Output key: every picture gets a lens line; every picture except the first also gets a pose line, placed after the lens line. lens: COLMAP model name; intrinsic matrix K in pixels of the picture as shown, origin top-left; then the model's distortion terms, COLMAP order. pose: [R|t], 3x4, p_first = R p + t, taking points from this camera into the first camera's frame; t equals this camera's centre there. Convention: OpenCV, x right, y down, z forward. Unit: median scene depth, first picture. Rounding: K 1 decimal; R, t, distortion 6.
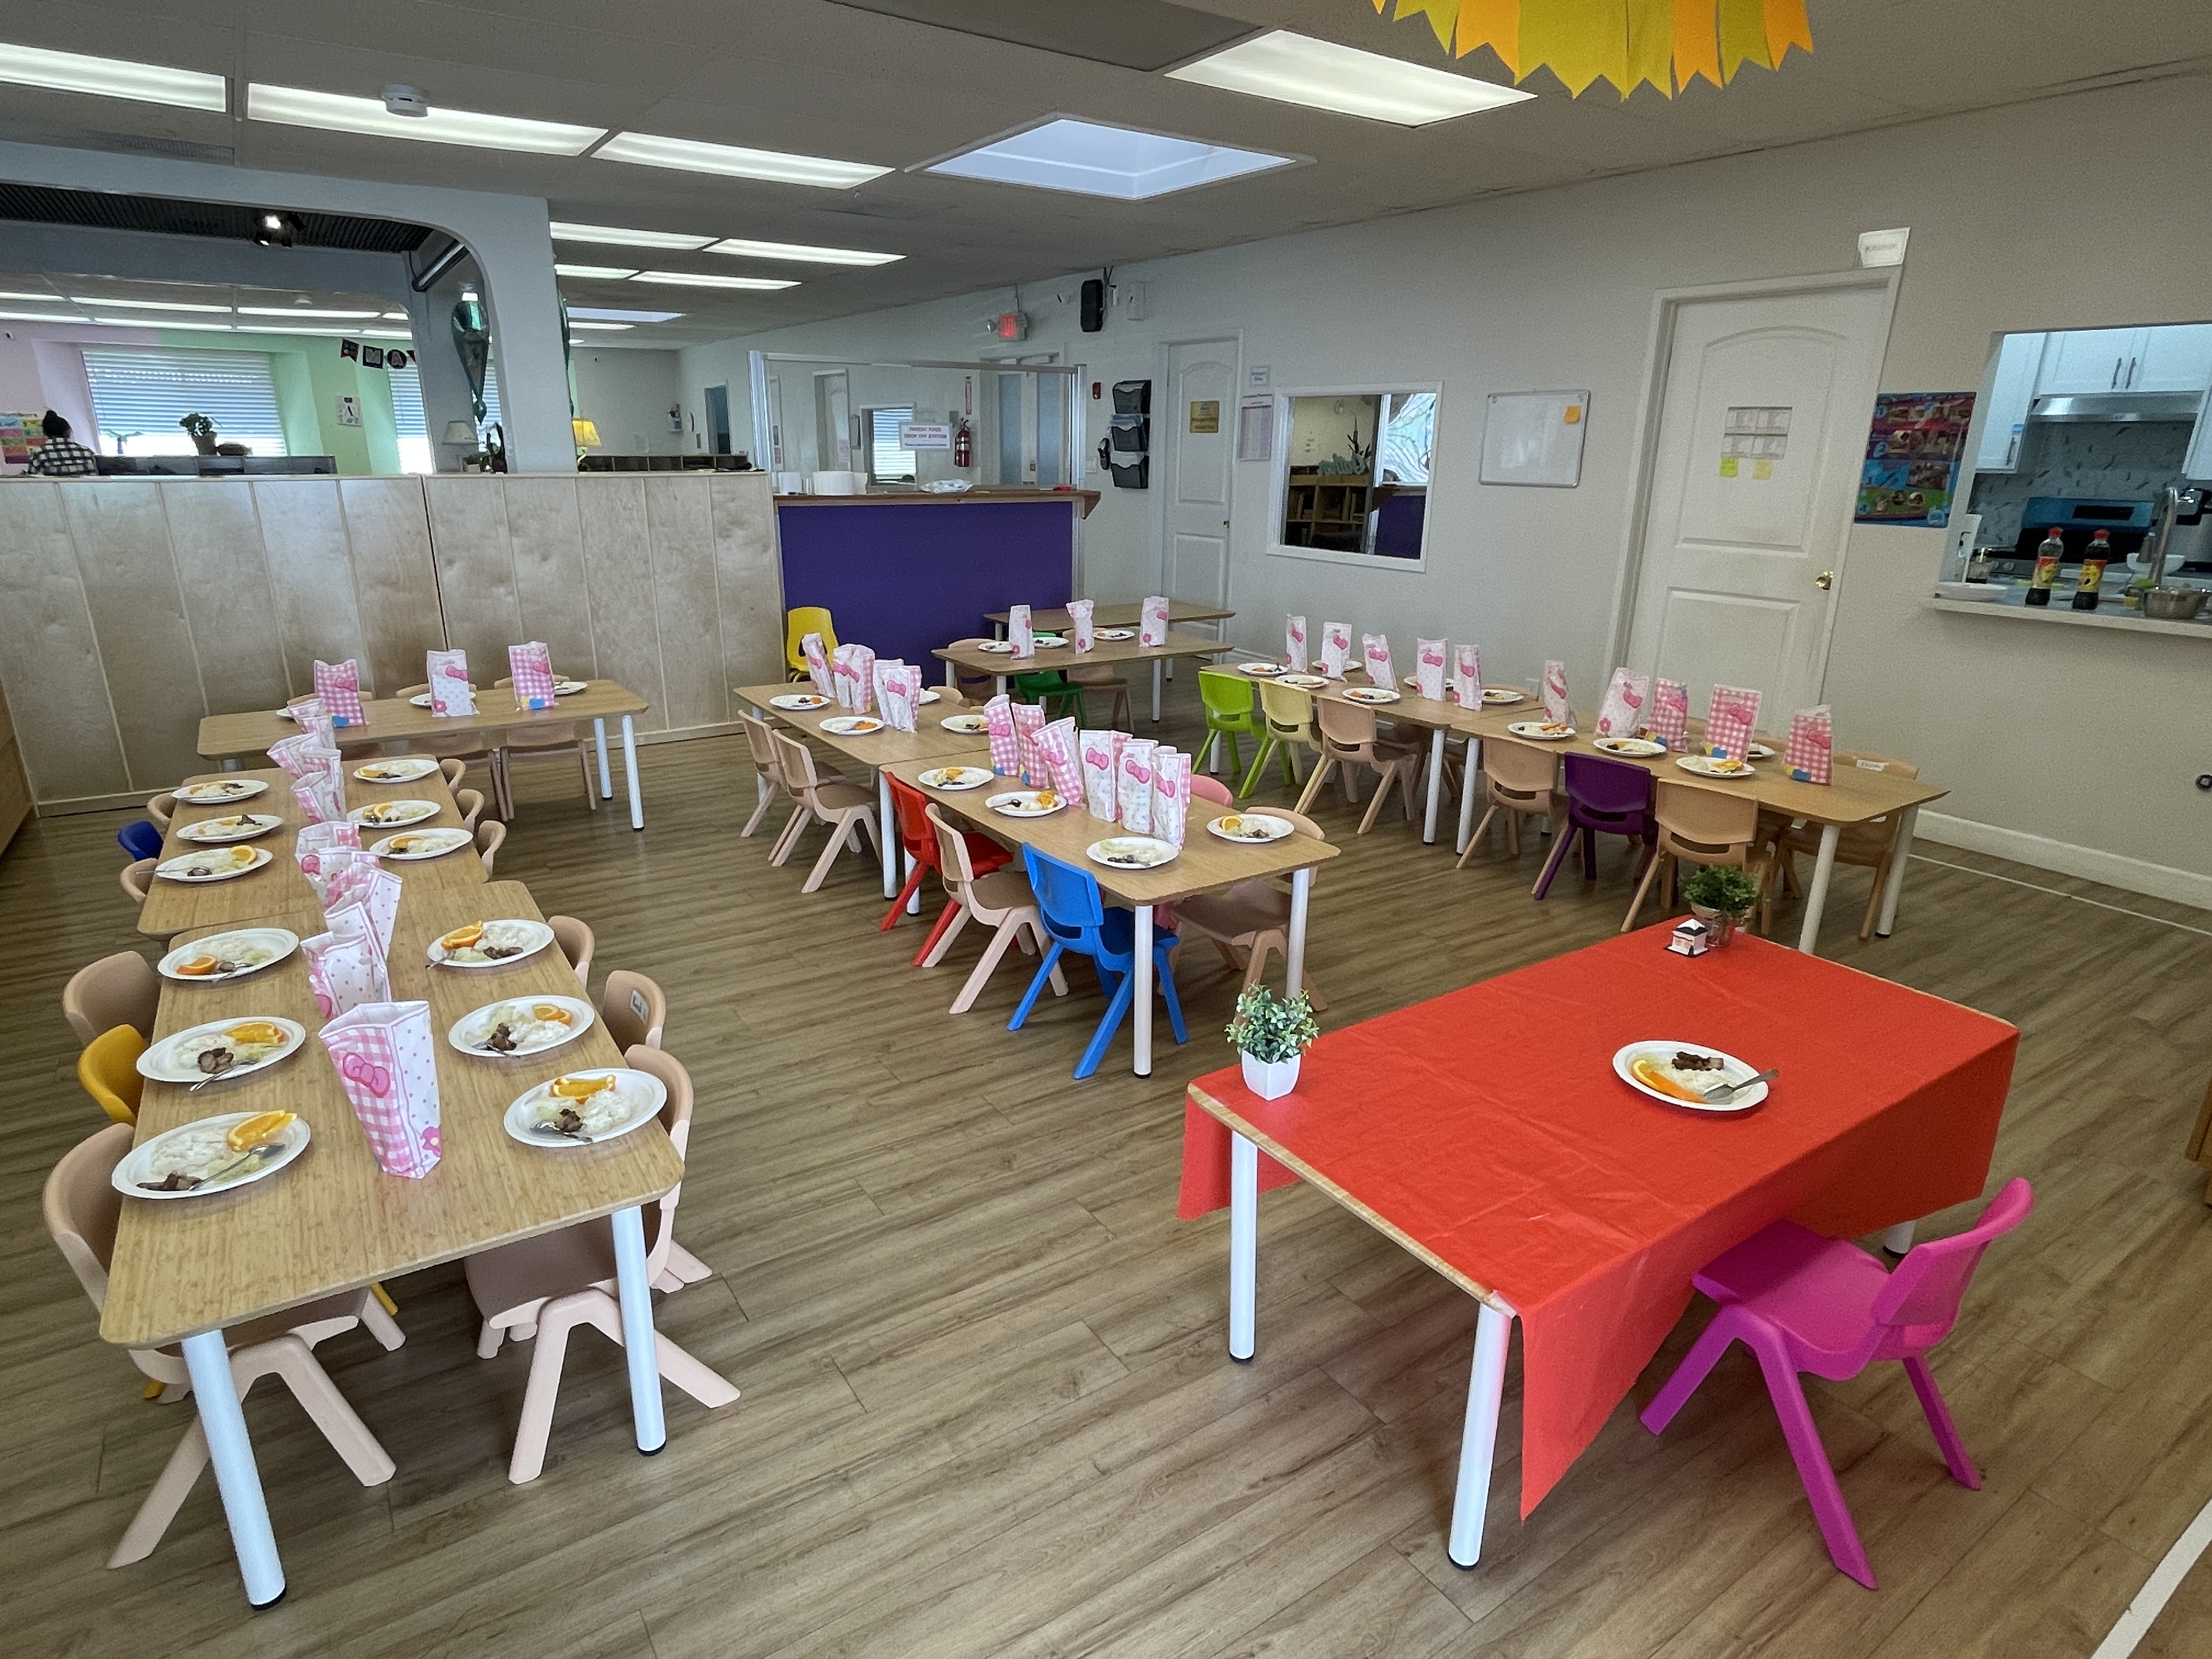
lens RADIAL K [[1234.1, 0, 1106.0], [0, 1234.1, 829.5], [0, 0, 1]] dist [-0.001889, -0.000466]
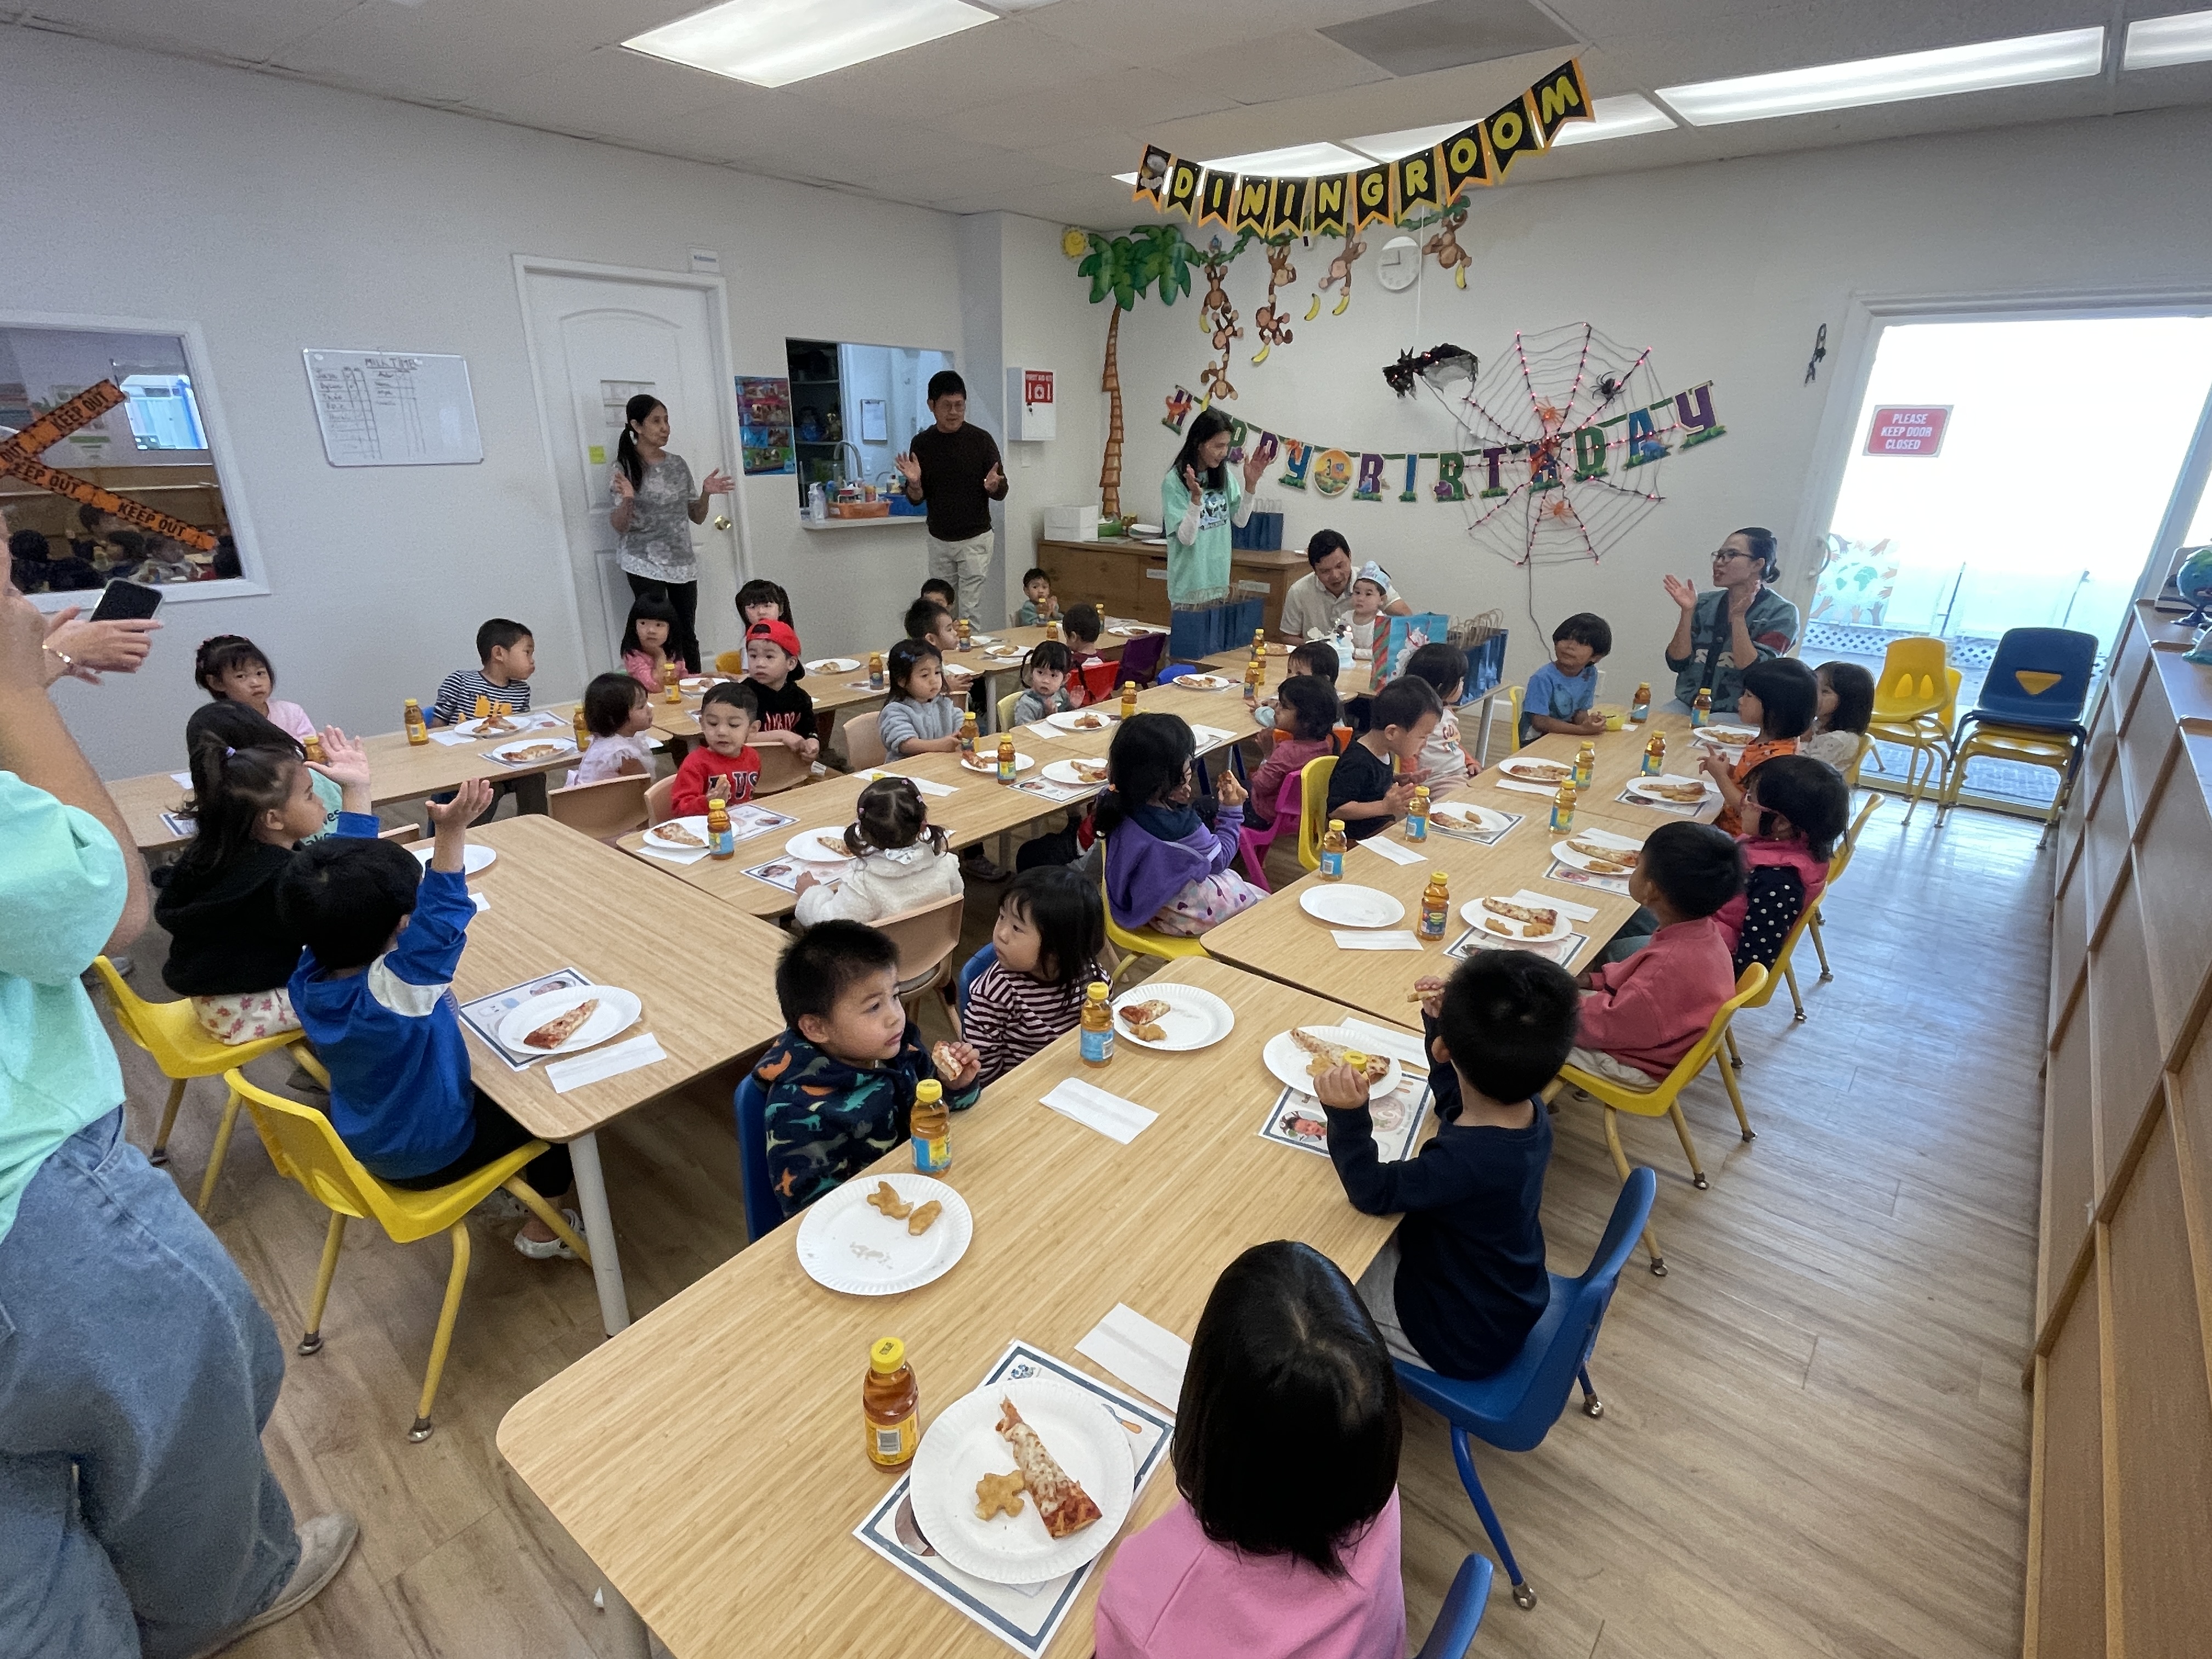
lens RADIAL K [[1032.3, 0, 1106.0], [0, 1032.3, 829.5], [0, 0, 1]] dist [-0.004874, -0.000448]
pose [[-0.262421, -0.372143, 0.890306, -0.652073], [0.271884, 0.856745, 0.438254, -0.312260], [-0.925858, 0.357067, -0.123648, 0.939910]]
